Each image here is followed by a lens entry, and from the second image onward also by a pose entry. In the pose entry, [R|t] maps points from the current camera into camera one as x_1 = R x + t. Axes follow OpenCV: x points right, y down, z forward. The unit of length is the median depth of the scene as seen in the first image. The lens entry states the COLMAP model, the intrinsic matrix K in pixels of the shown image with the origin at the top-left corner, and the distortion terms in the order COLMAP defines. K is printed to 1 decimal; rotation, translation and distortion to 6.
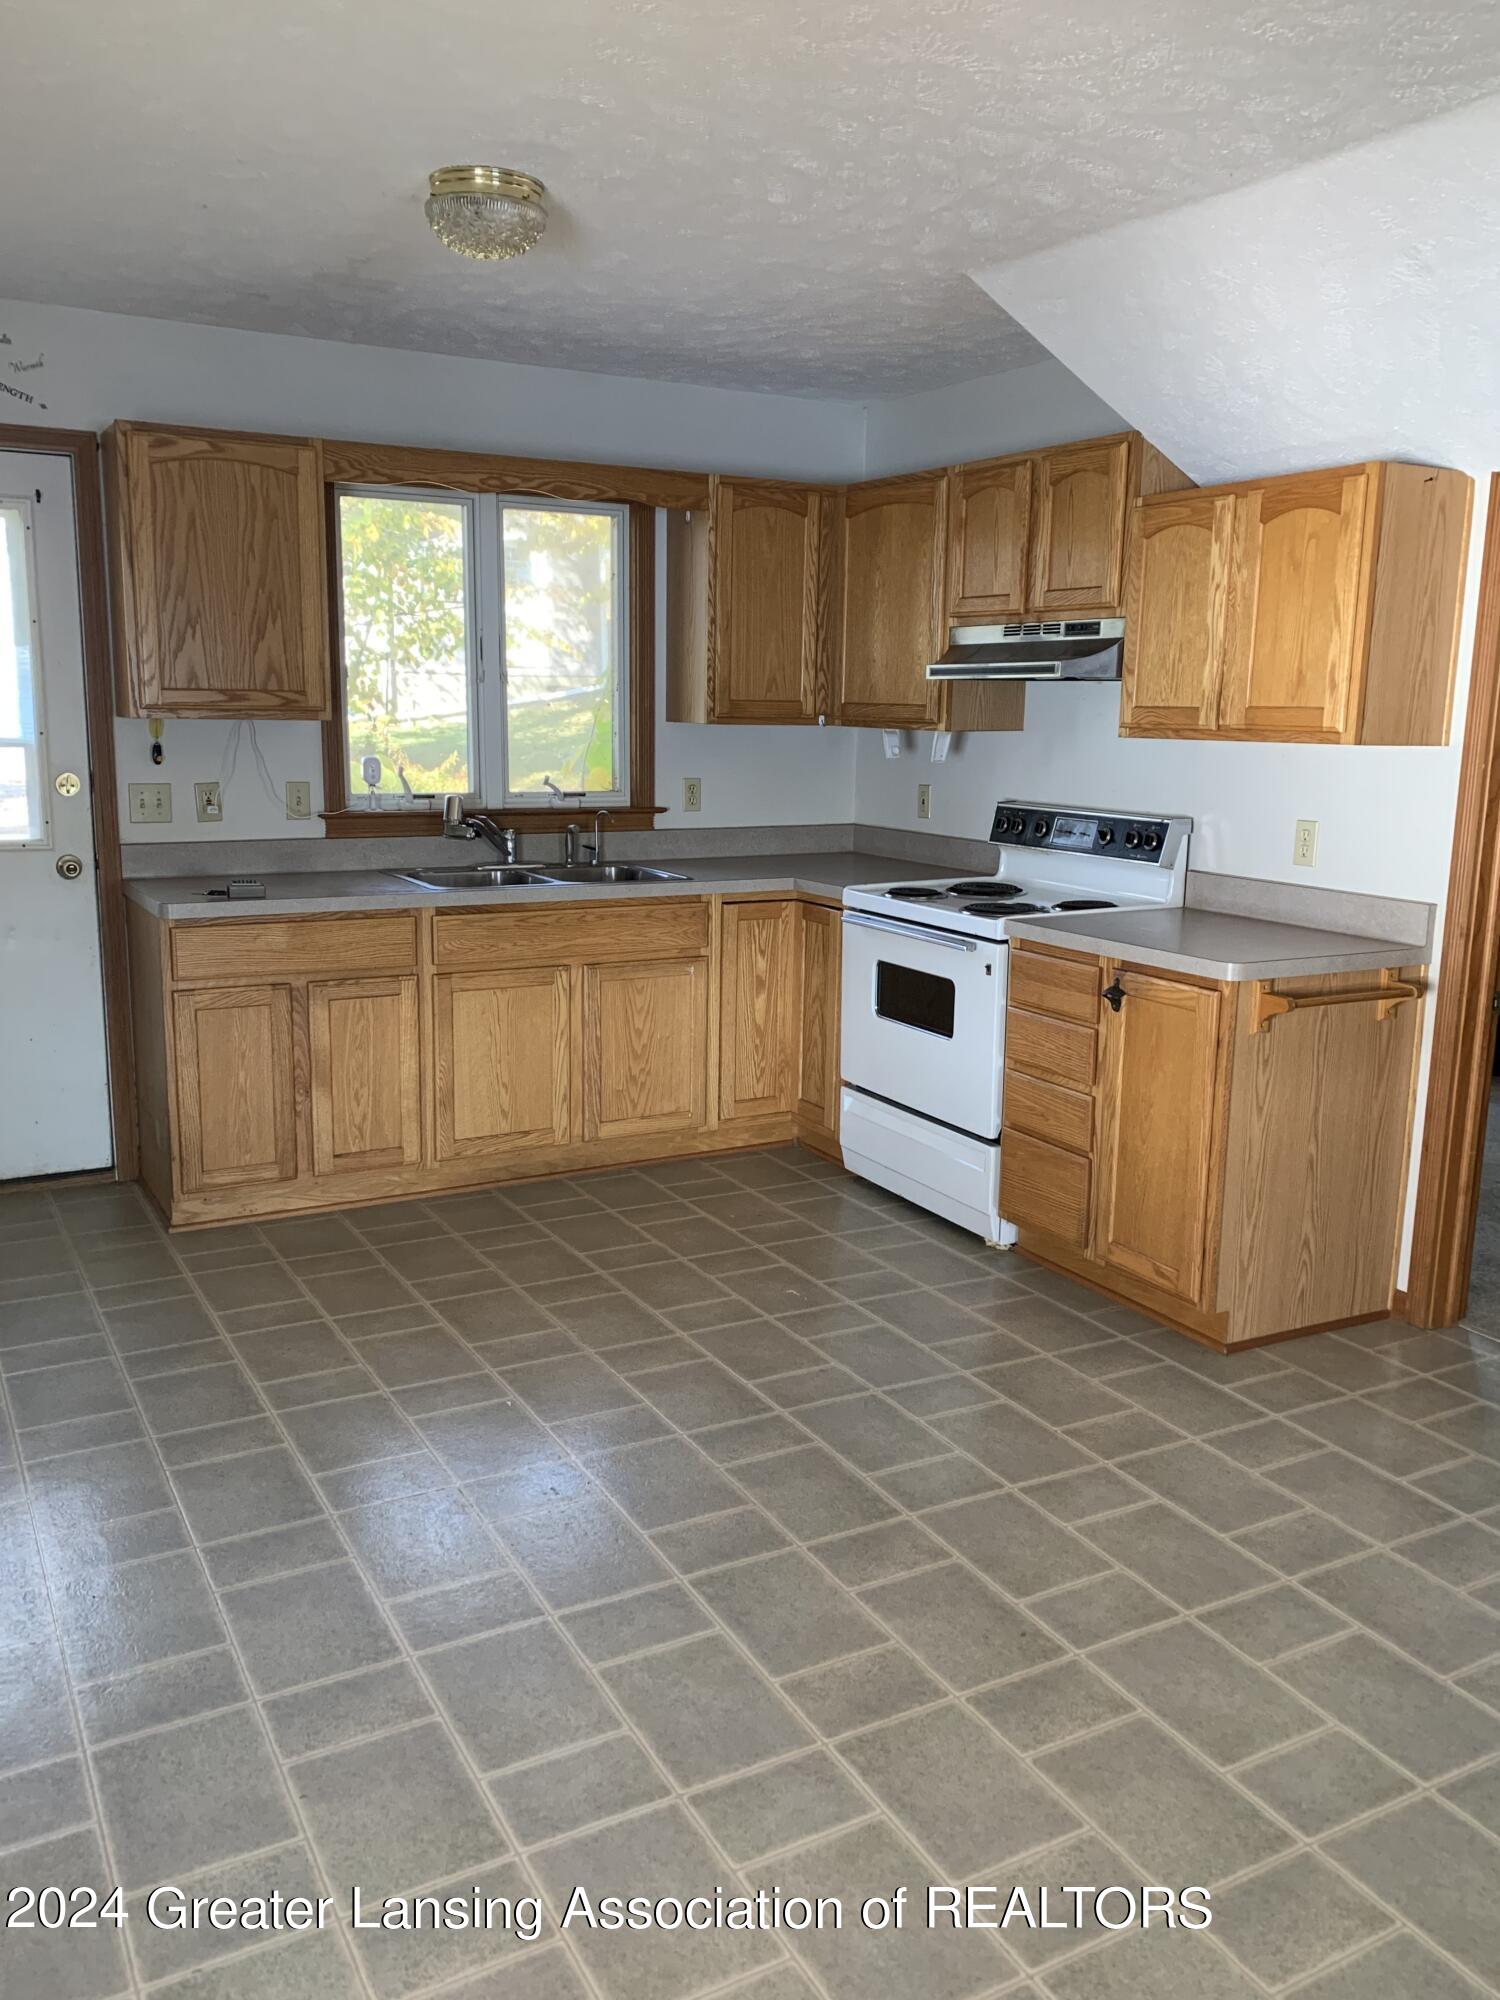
lens RADIAL K [[1581.4, 0, 730.4], [0, 1581.4, 999.5], [0, 0, 1]] dist [0.016538, -0.024387]
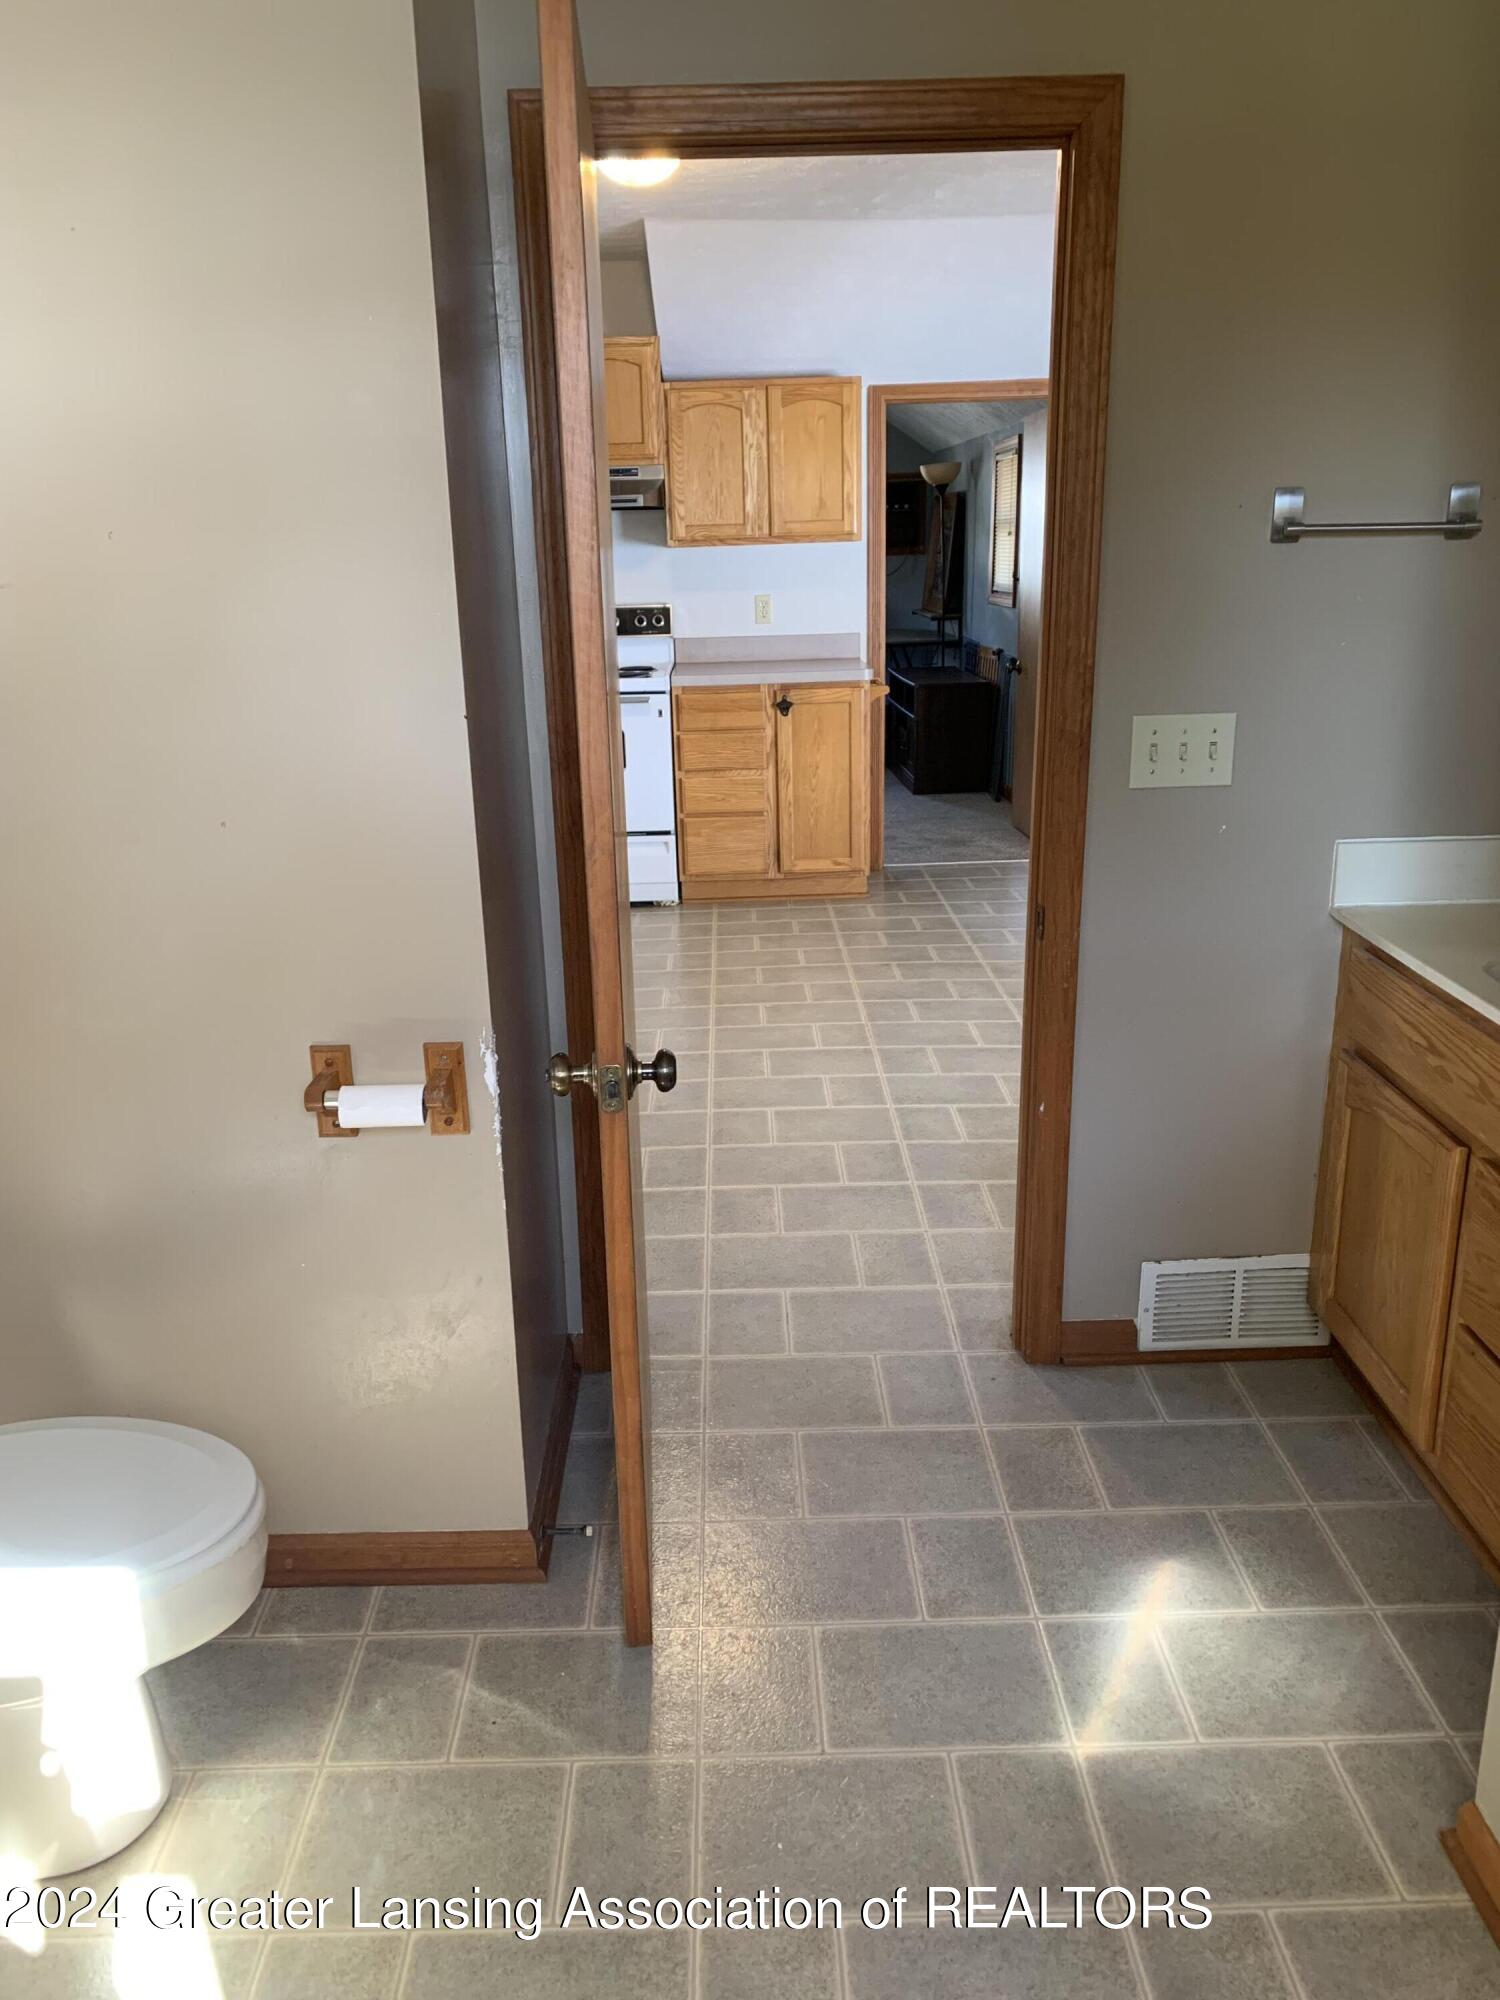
lens RADIAL K [[1581.4, 0, 740.9], [0, 1581.4, 1057.7], [0, 0, 1]] dist [0.016538, -0.024387]
pose [[0.472440, -0.307921, 0.825824, -1.243794], [0.197710, 0.950132, 0.241165, -0.060721], [-0.858901, 0.049338, 0.509760, 0.220570]]
